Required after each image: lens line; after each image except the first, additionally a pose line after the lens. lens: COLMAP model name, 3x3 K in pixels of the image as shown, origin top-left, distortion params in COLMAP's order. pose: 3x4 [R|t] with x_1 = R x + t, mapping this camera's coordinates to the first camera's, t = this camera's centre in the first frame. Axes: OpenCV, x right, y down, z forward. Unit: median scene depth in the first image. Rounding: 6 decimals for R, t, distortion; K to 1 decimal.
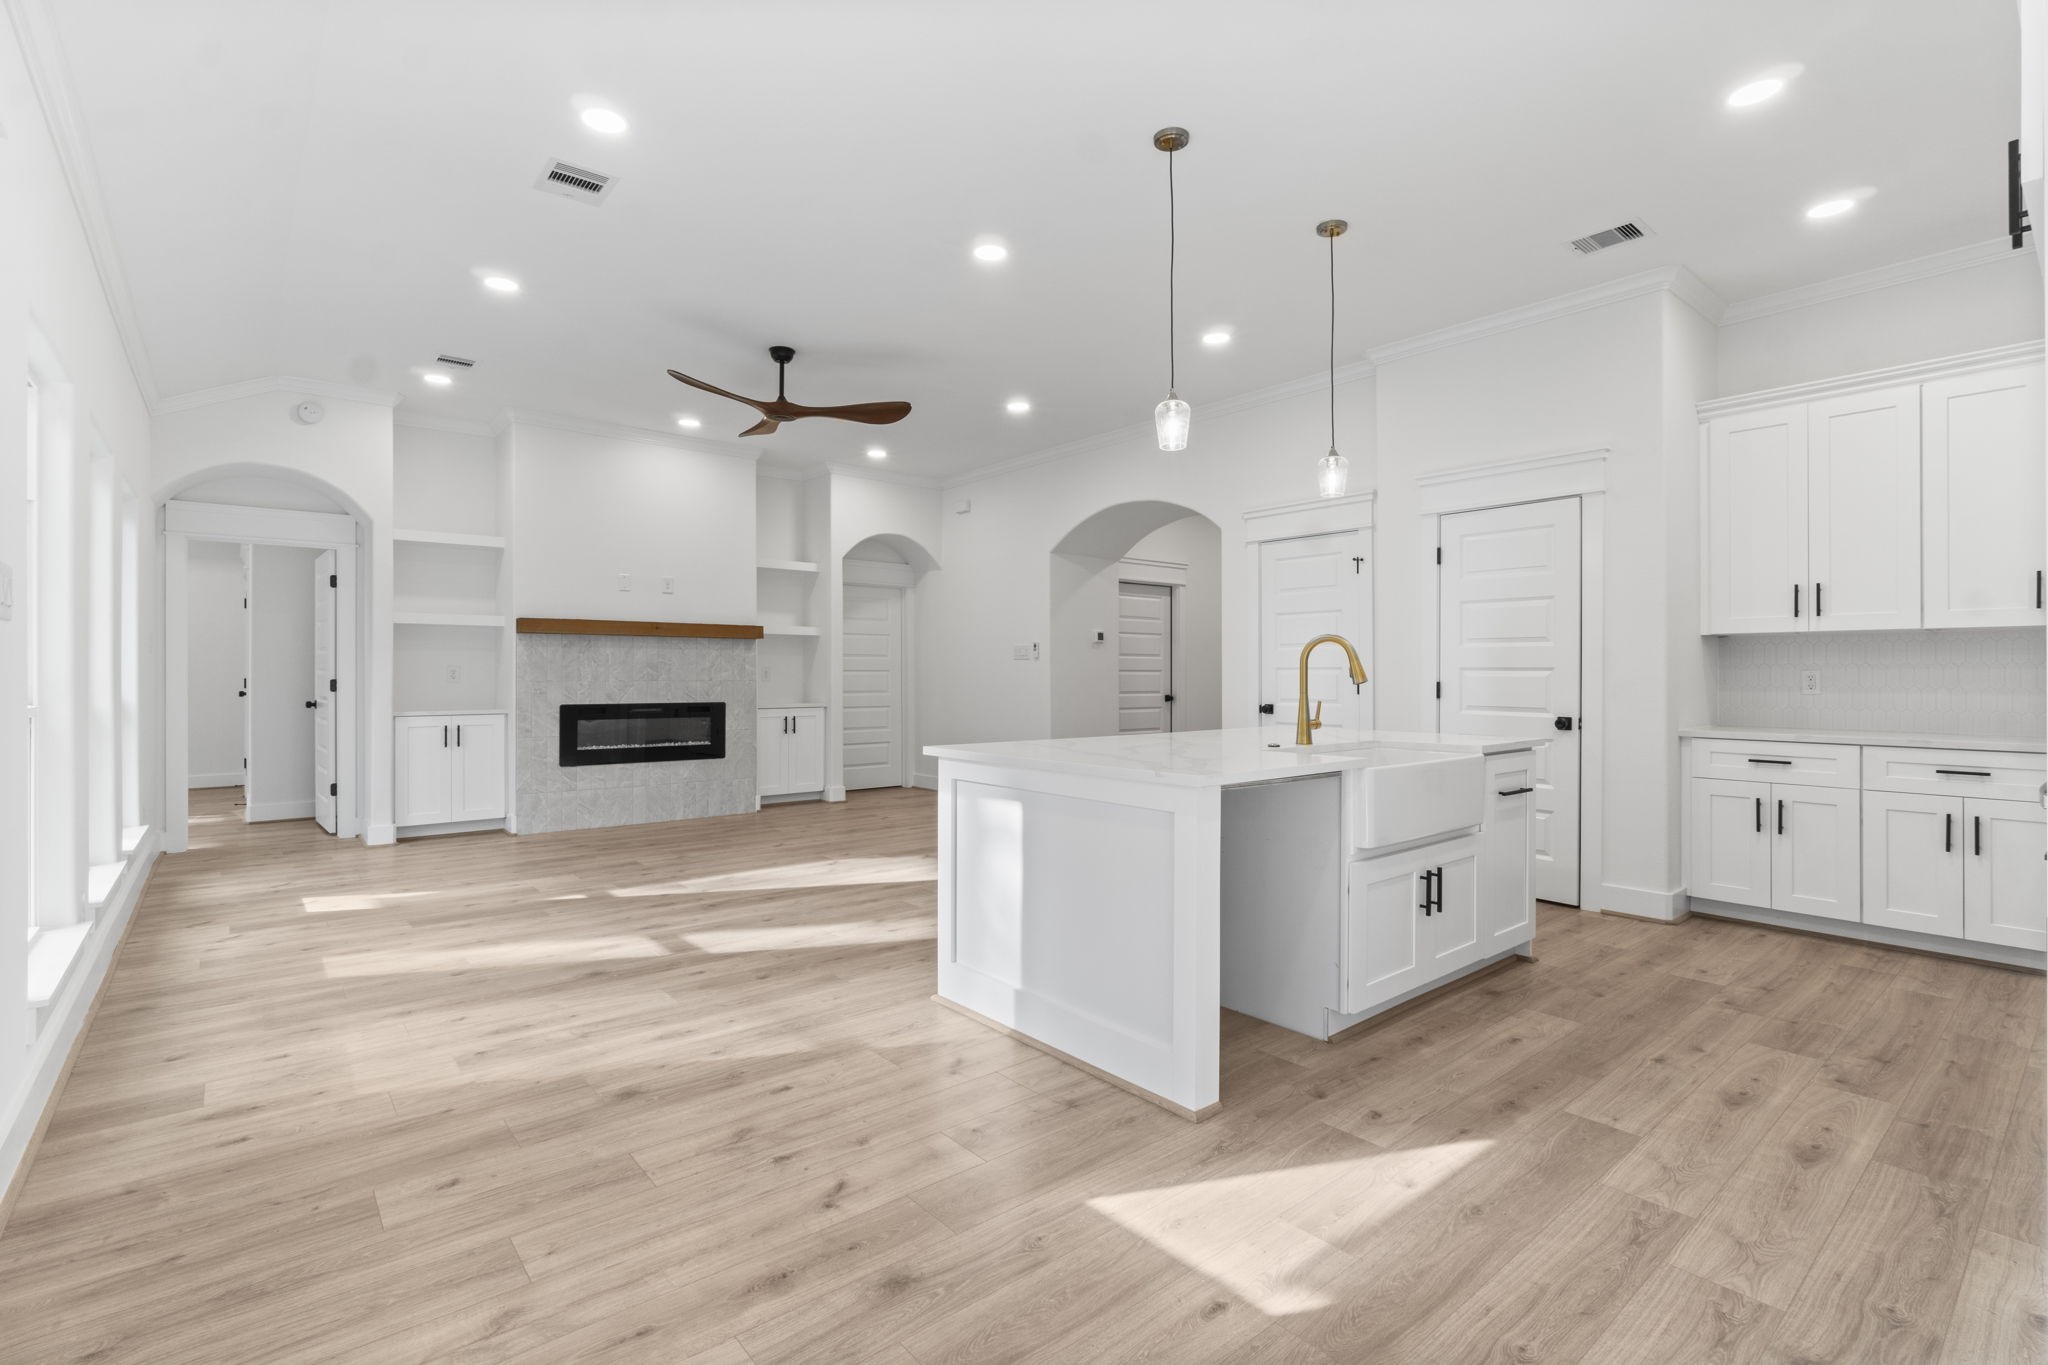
lens RADIAL K [[940.5, 0, 1011.5], [0, 940.5, 671.2], [0, 0, 1]] dist [-0.015141, 0.006847]
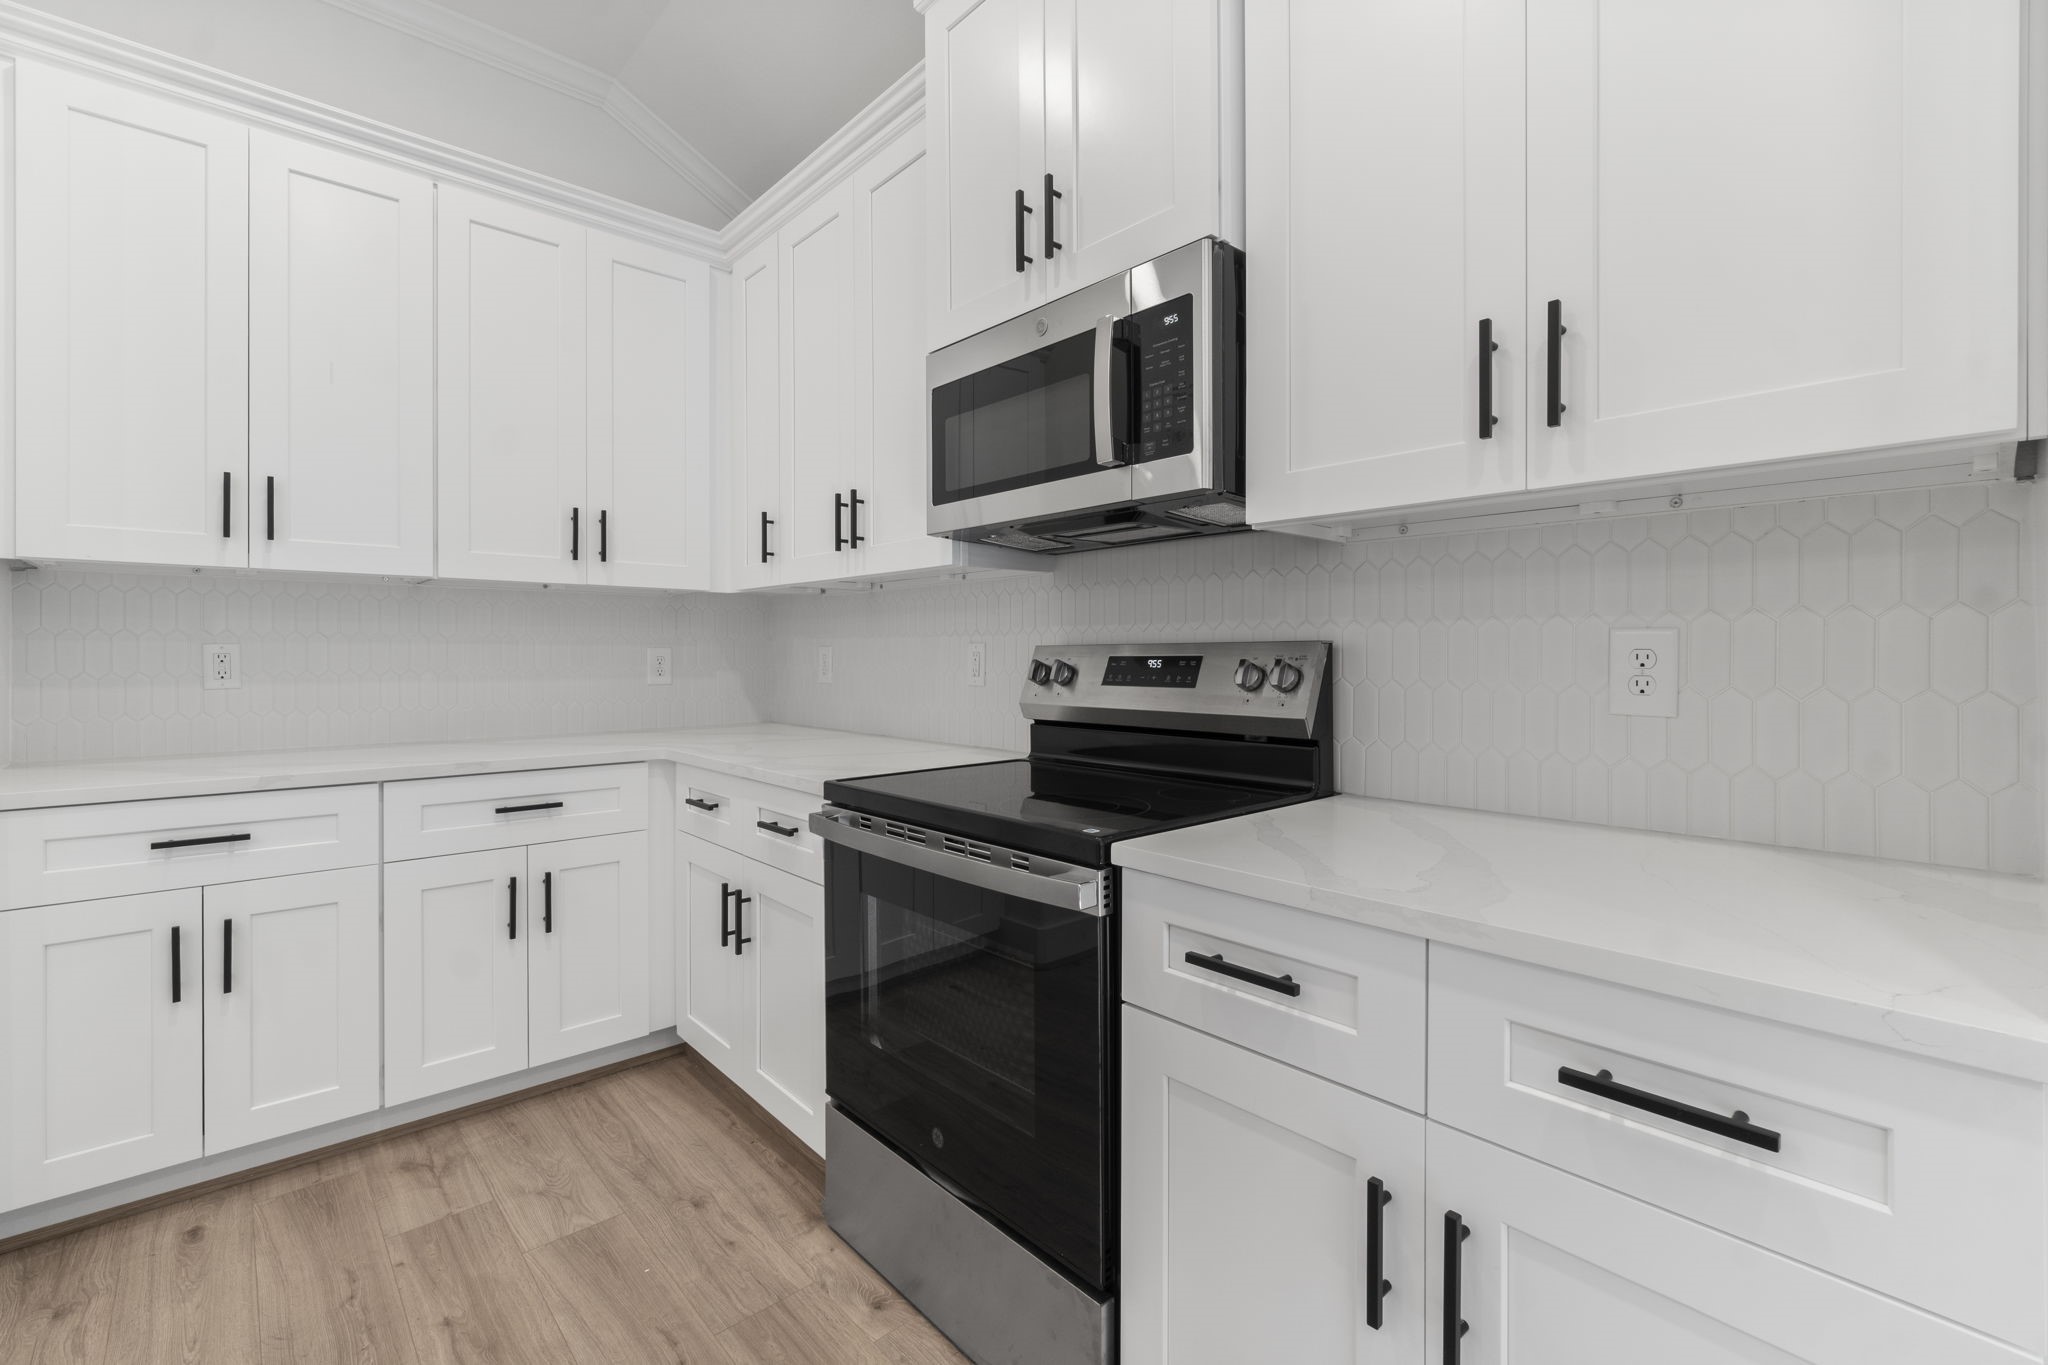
lens RADIAL K [[884.9, 0, 1012.1], [0, 884.9, 660.5], [0, 0, 1]] dist [-0.003957, 0.000171]
pose [[-0.035173, -0.006443, 0.999360, 0.357704], [-0.004096, 0.999972, 0.006303, 0.003710], [-0.999373, -0.003871, -0.035199, 0.604320]]
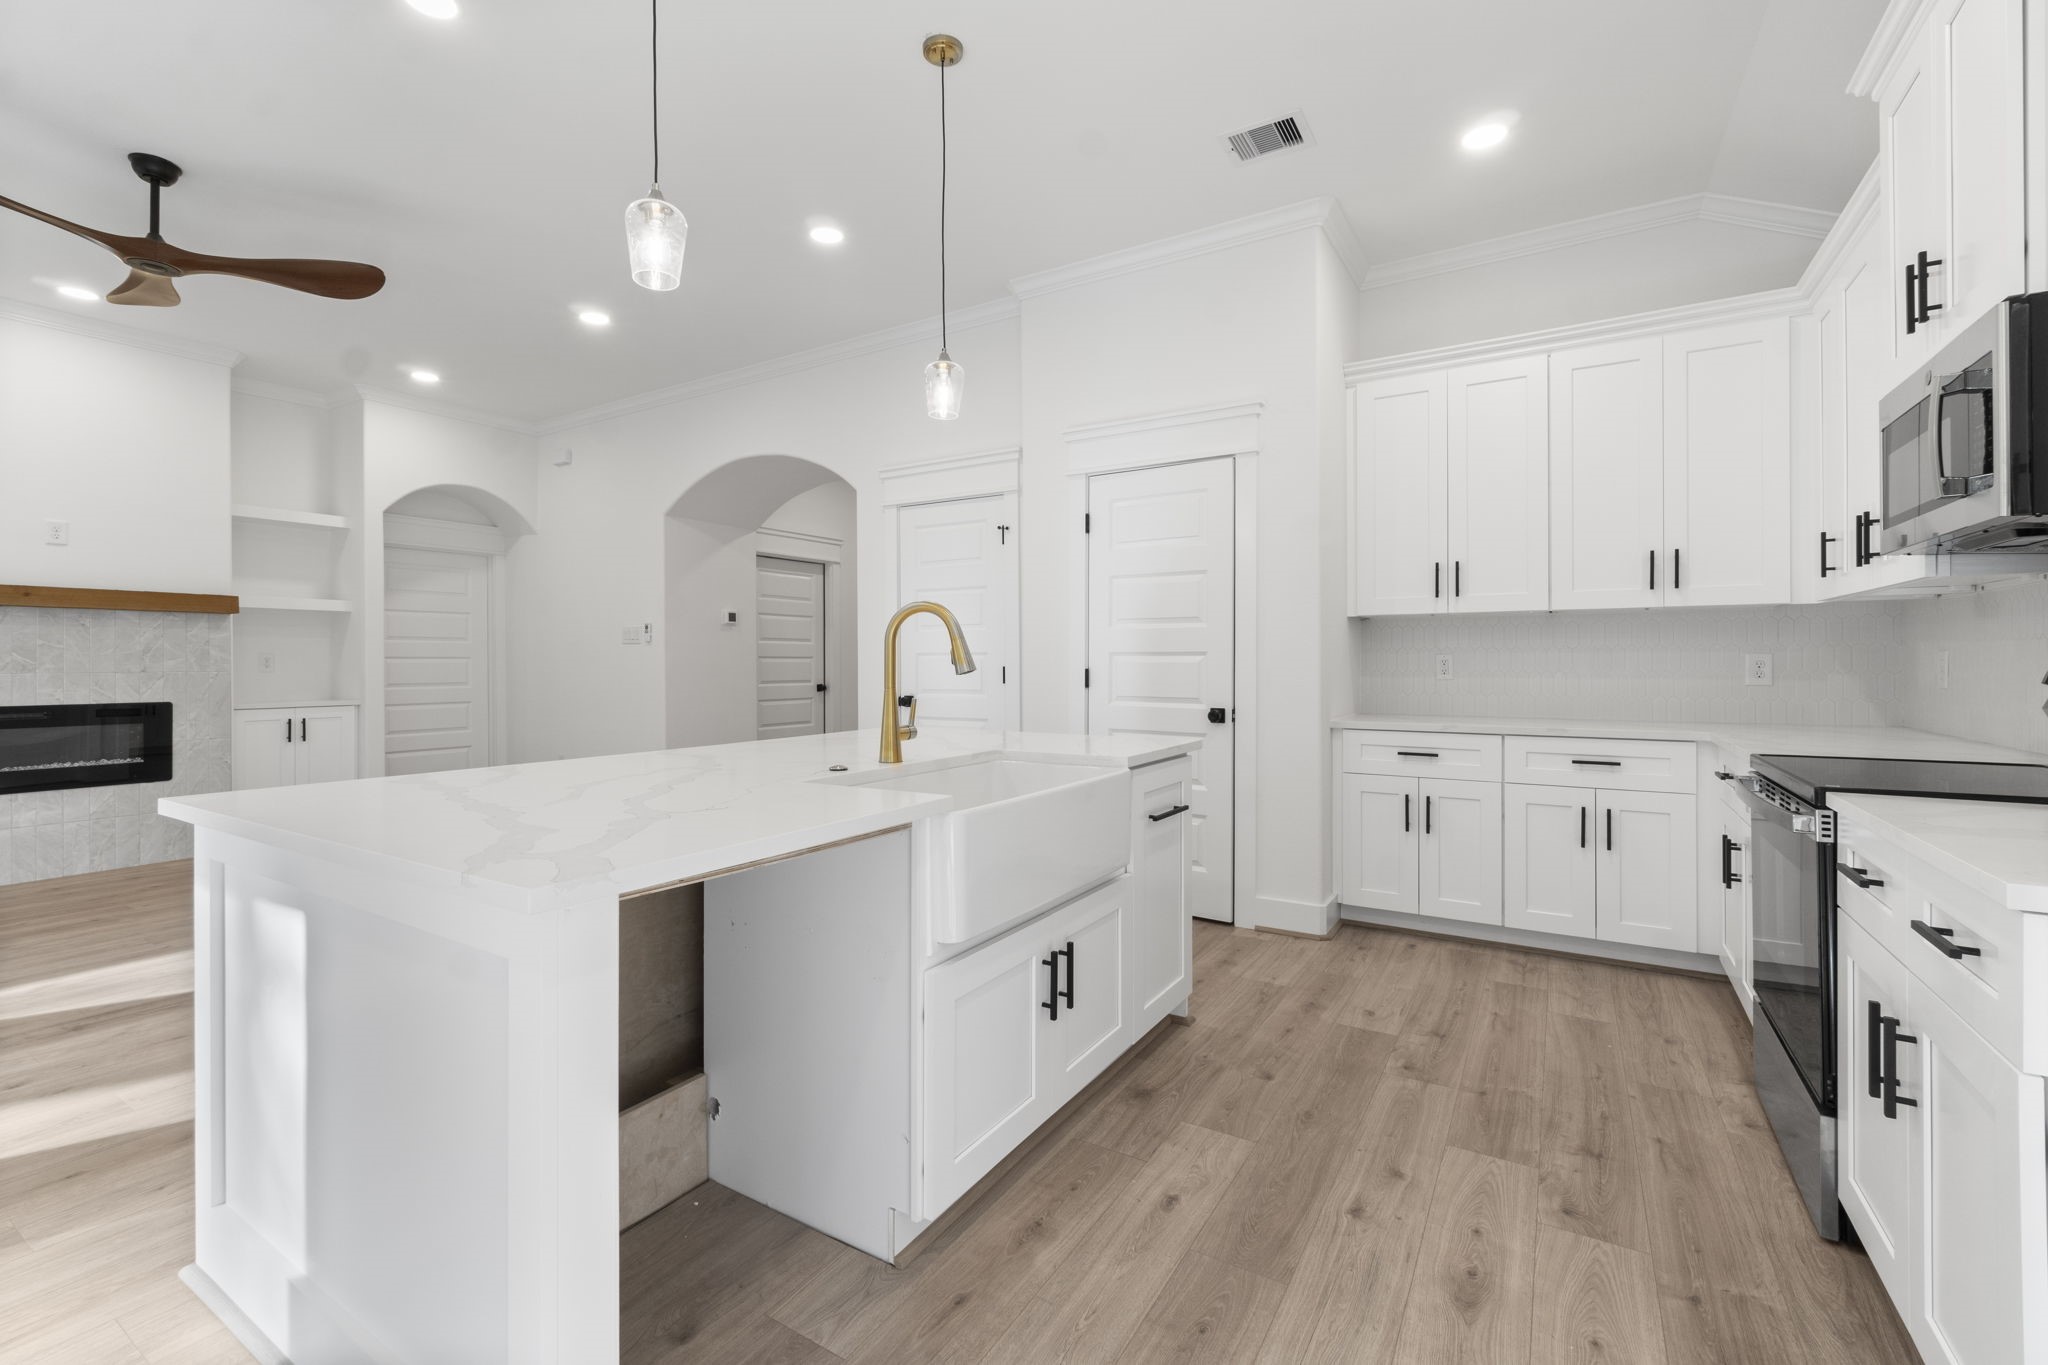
lens RADIAL K [[884.9, 0, 1012.1], [0, 884.9, 660.5], [0, 0, 1]] dist [-0.003957, 0.000171]
pose [[0.948653, -0.002858, 0.316305, 0.158261], [0.002170, 0.999994, 0.002525, 0.002067], [-0.316311, -0.001709, 0.948654, 0.298119]]
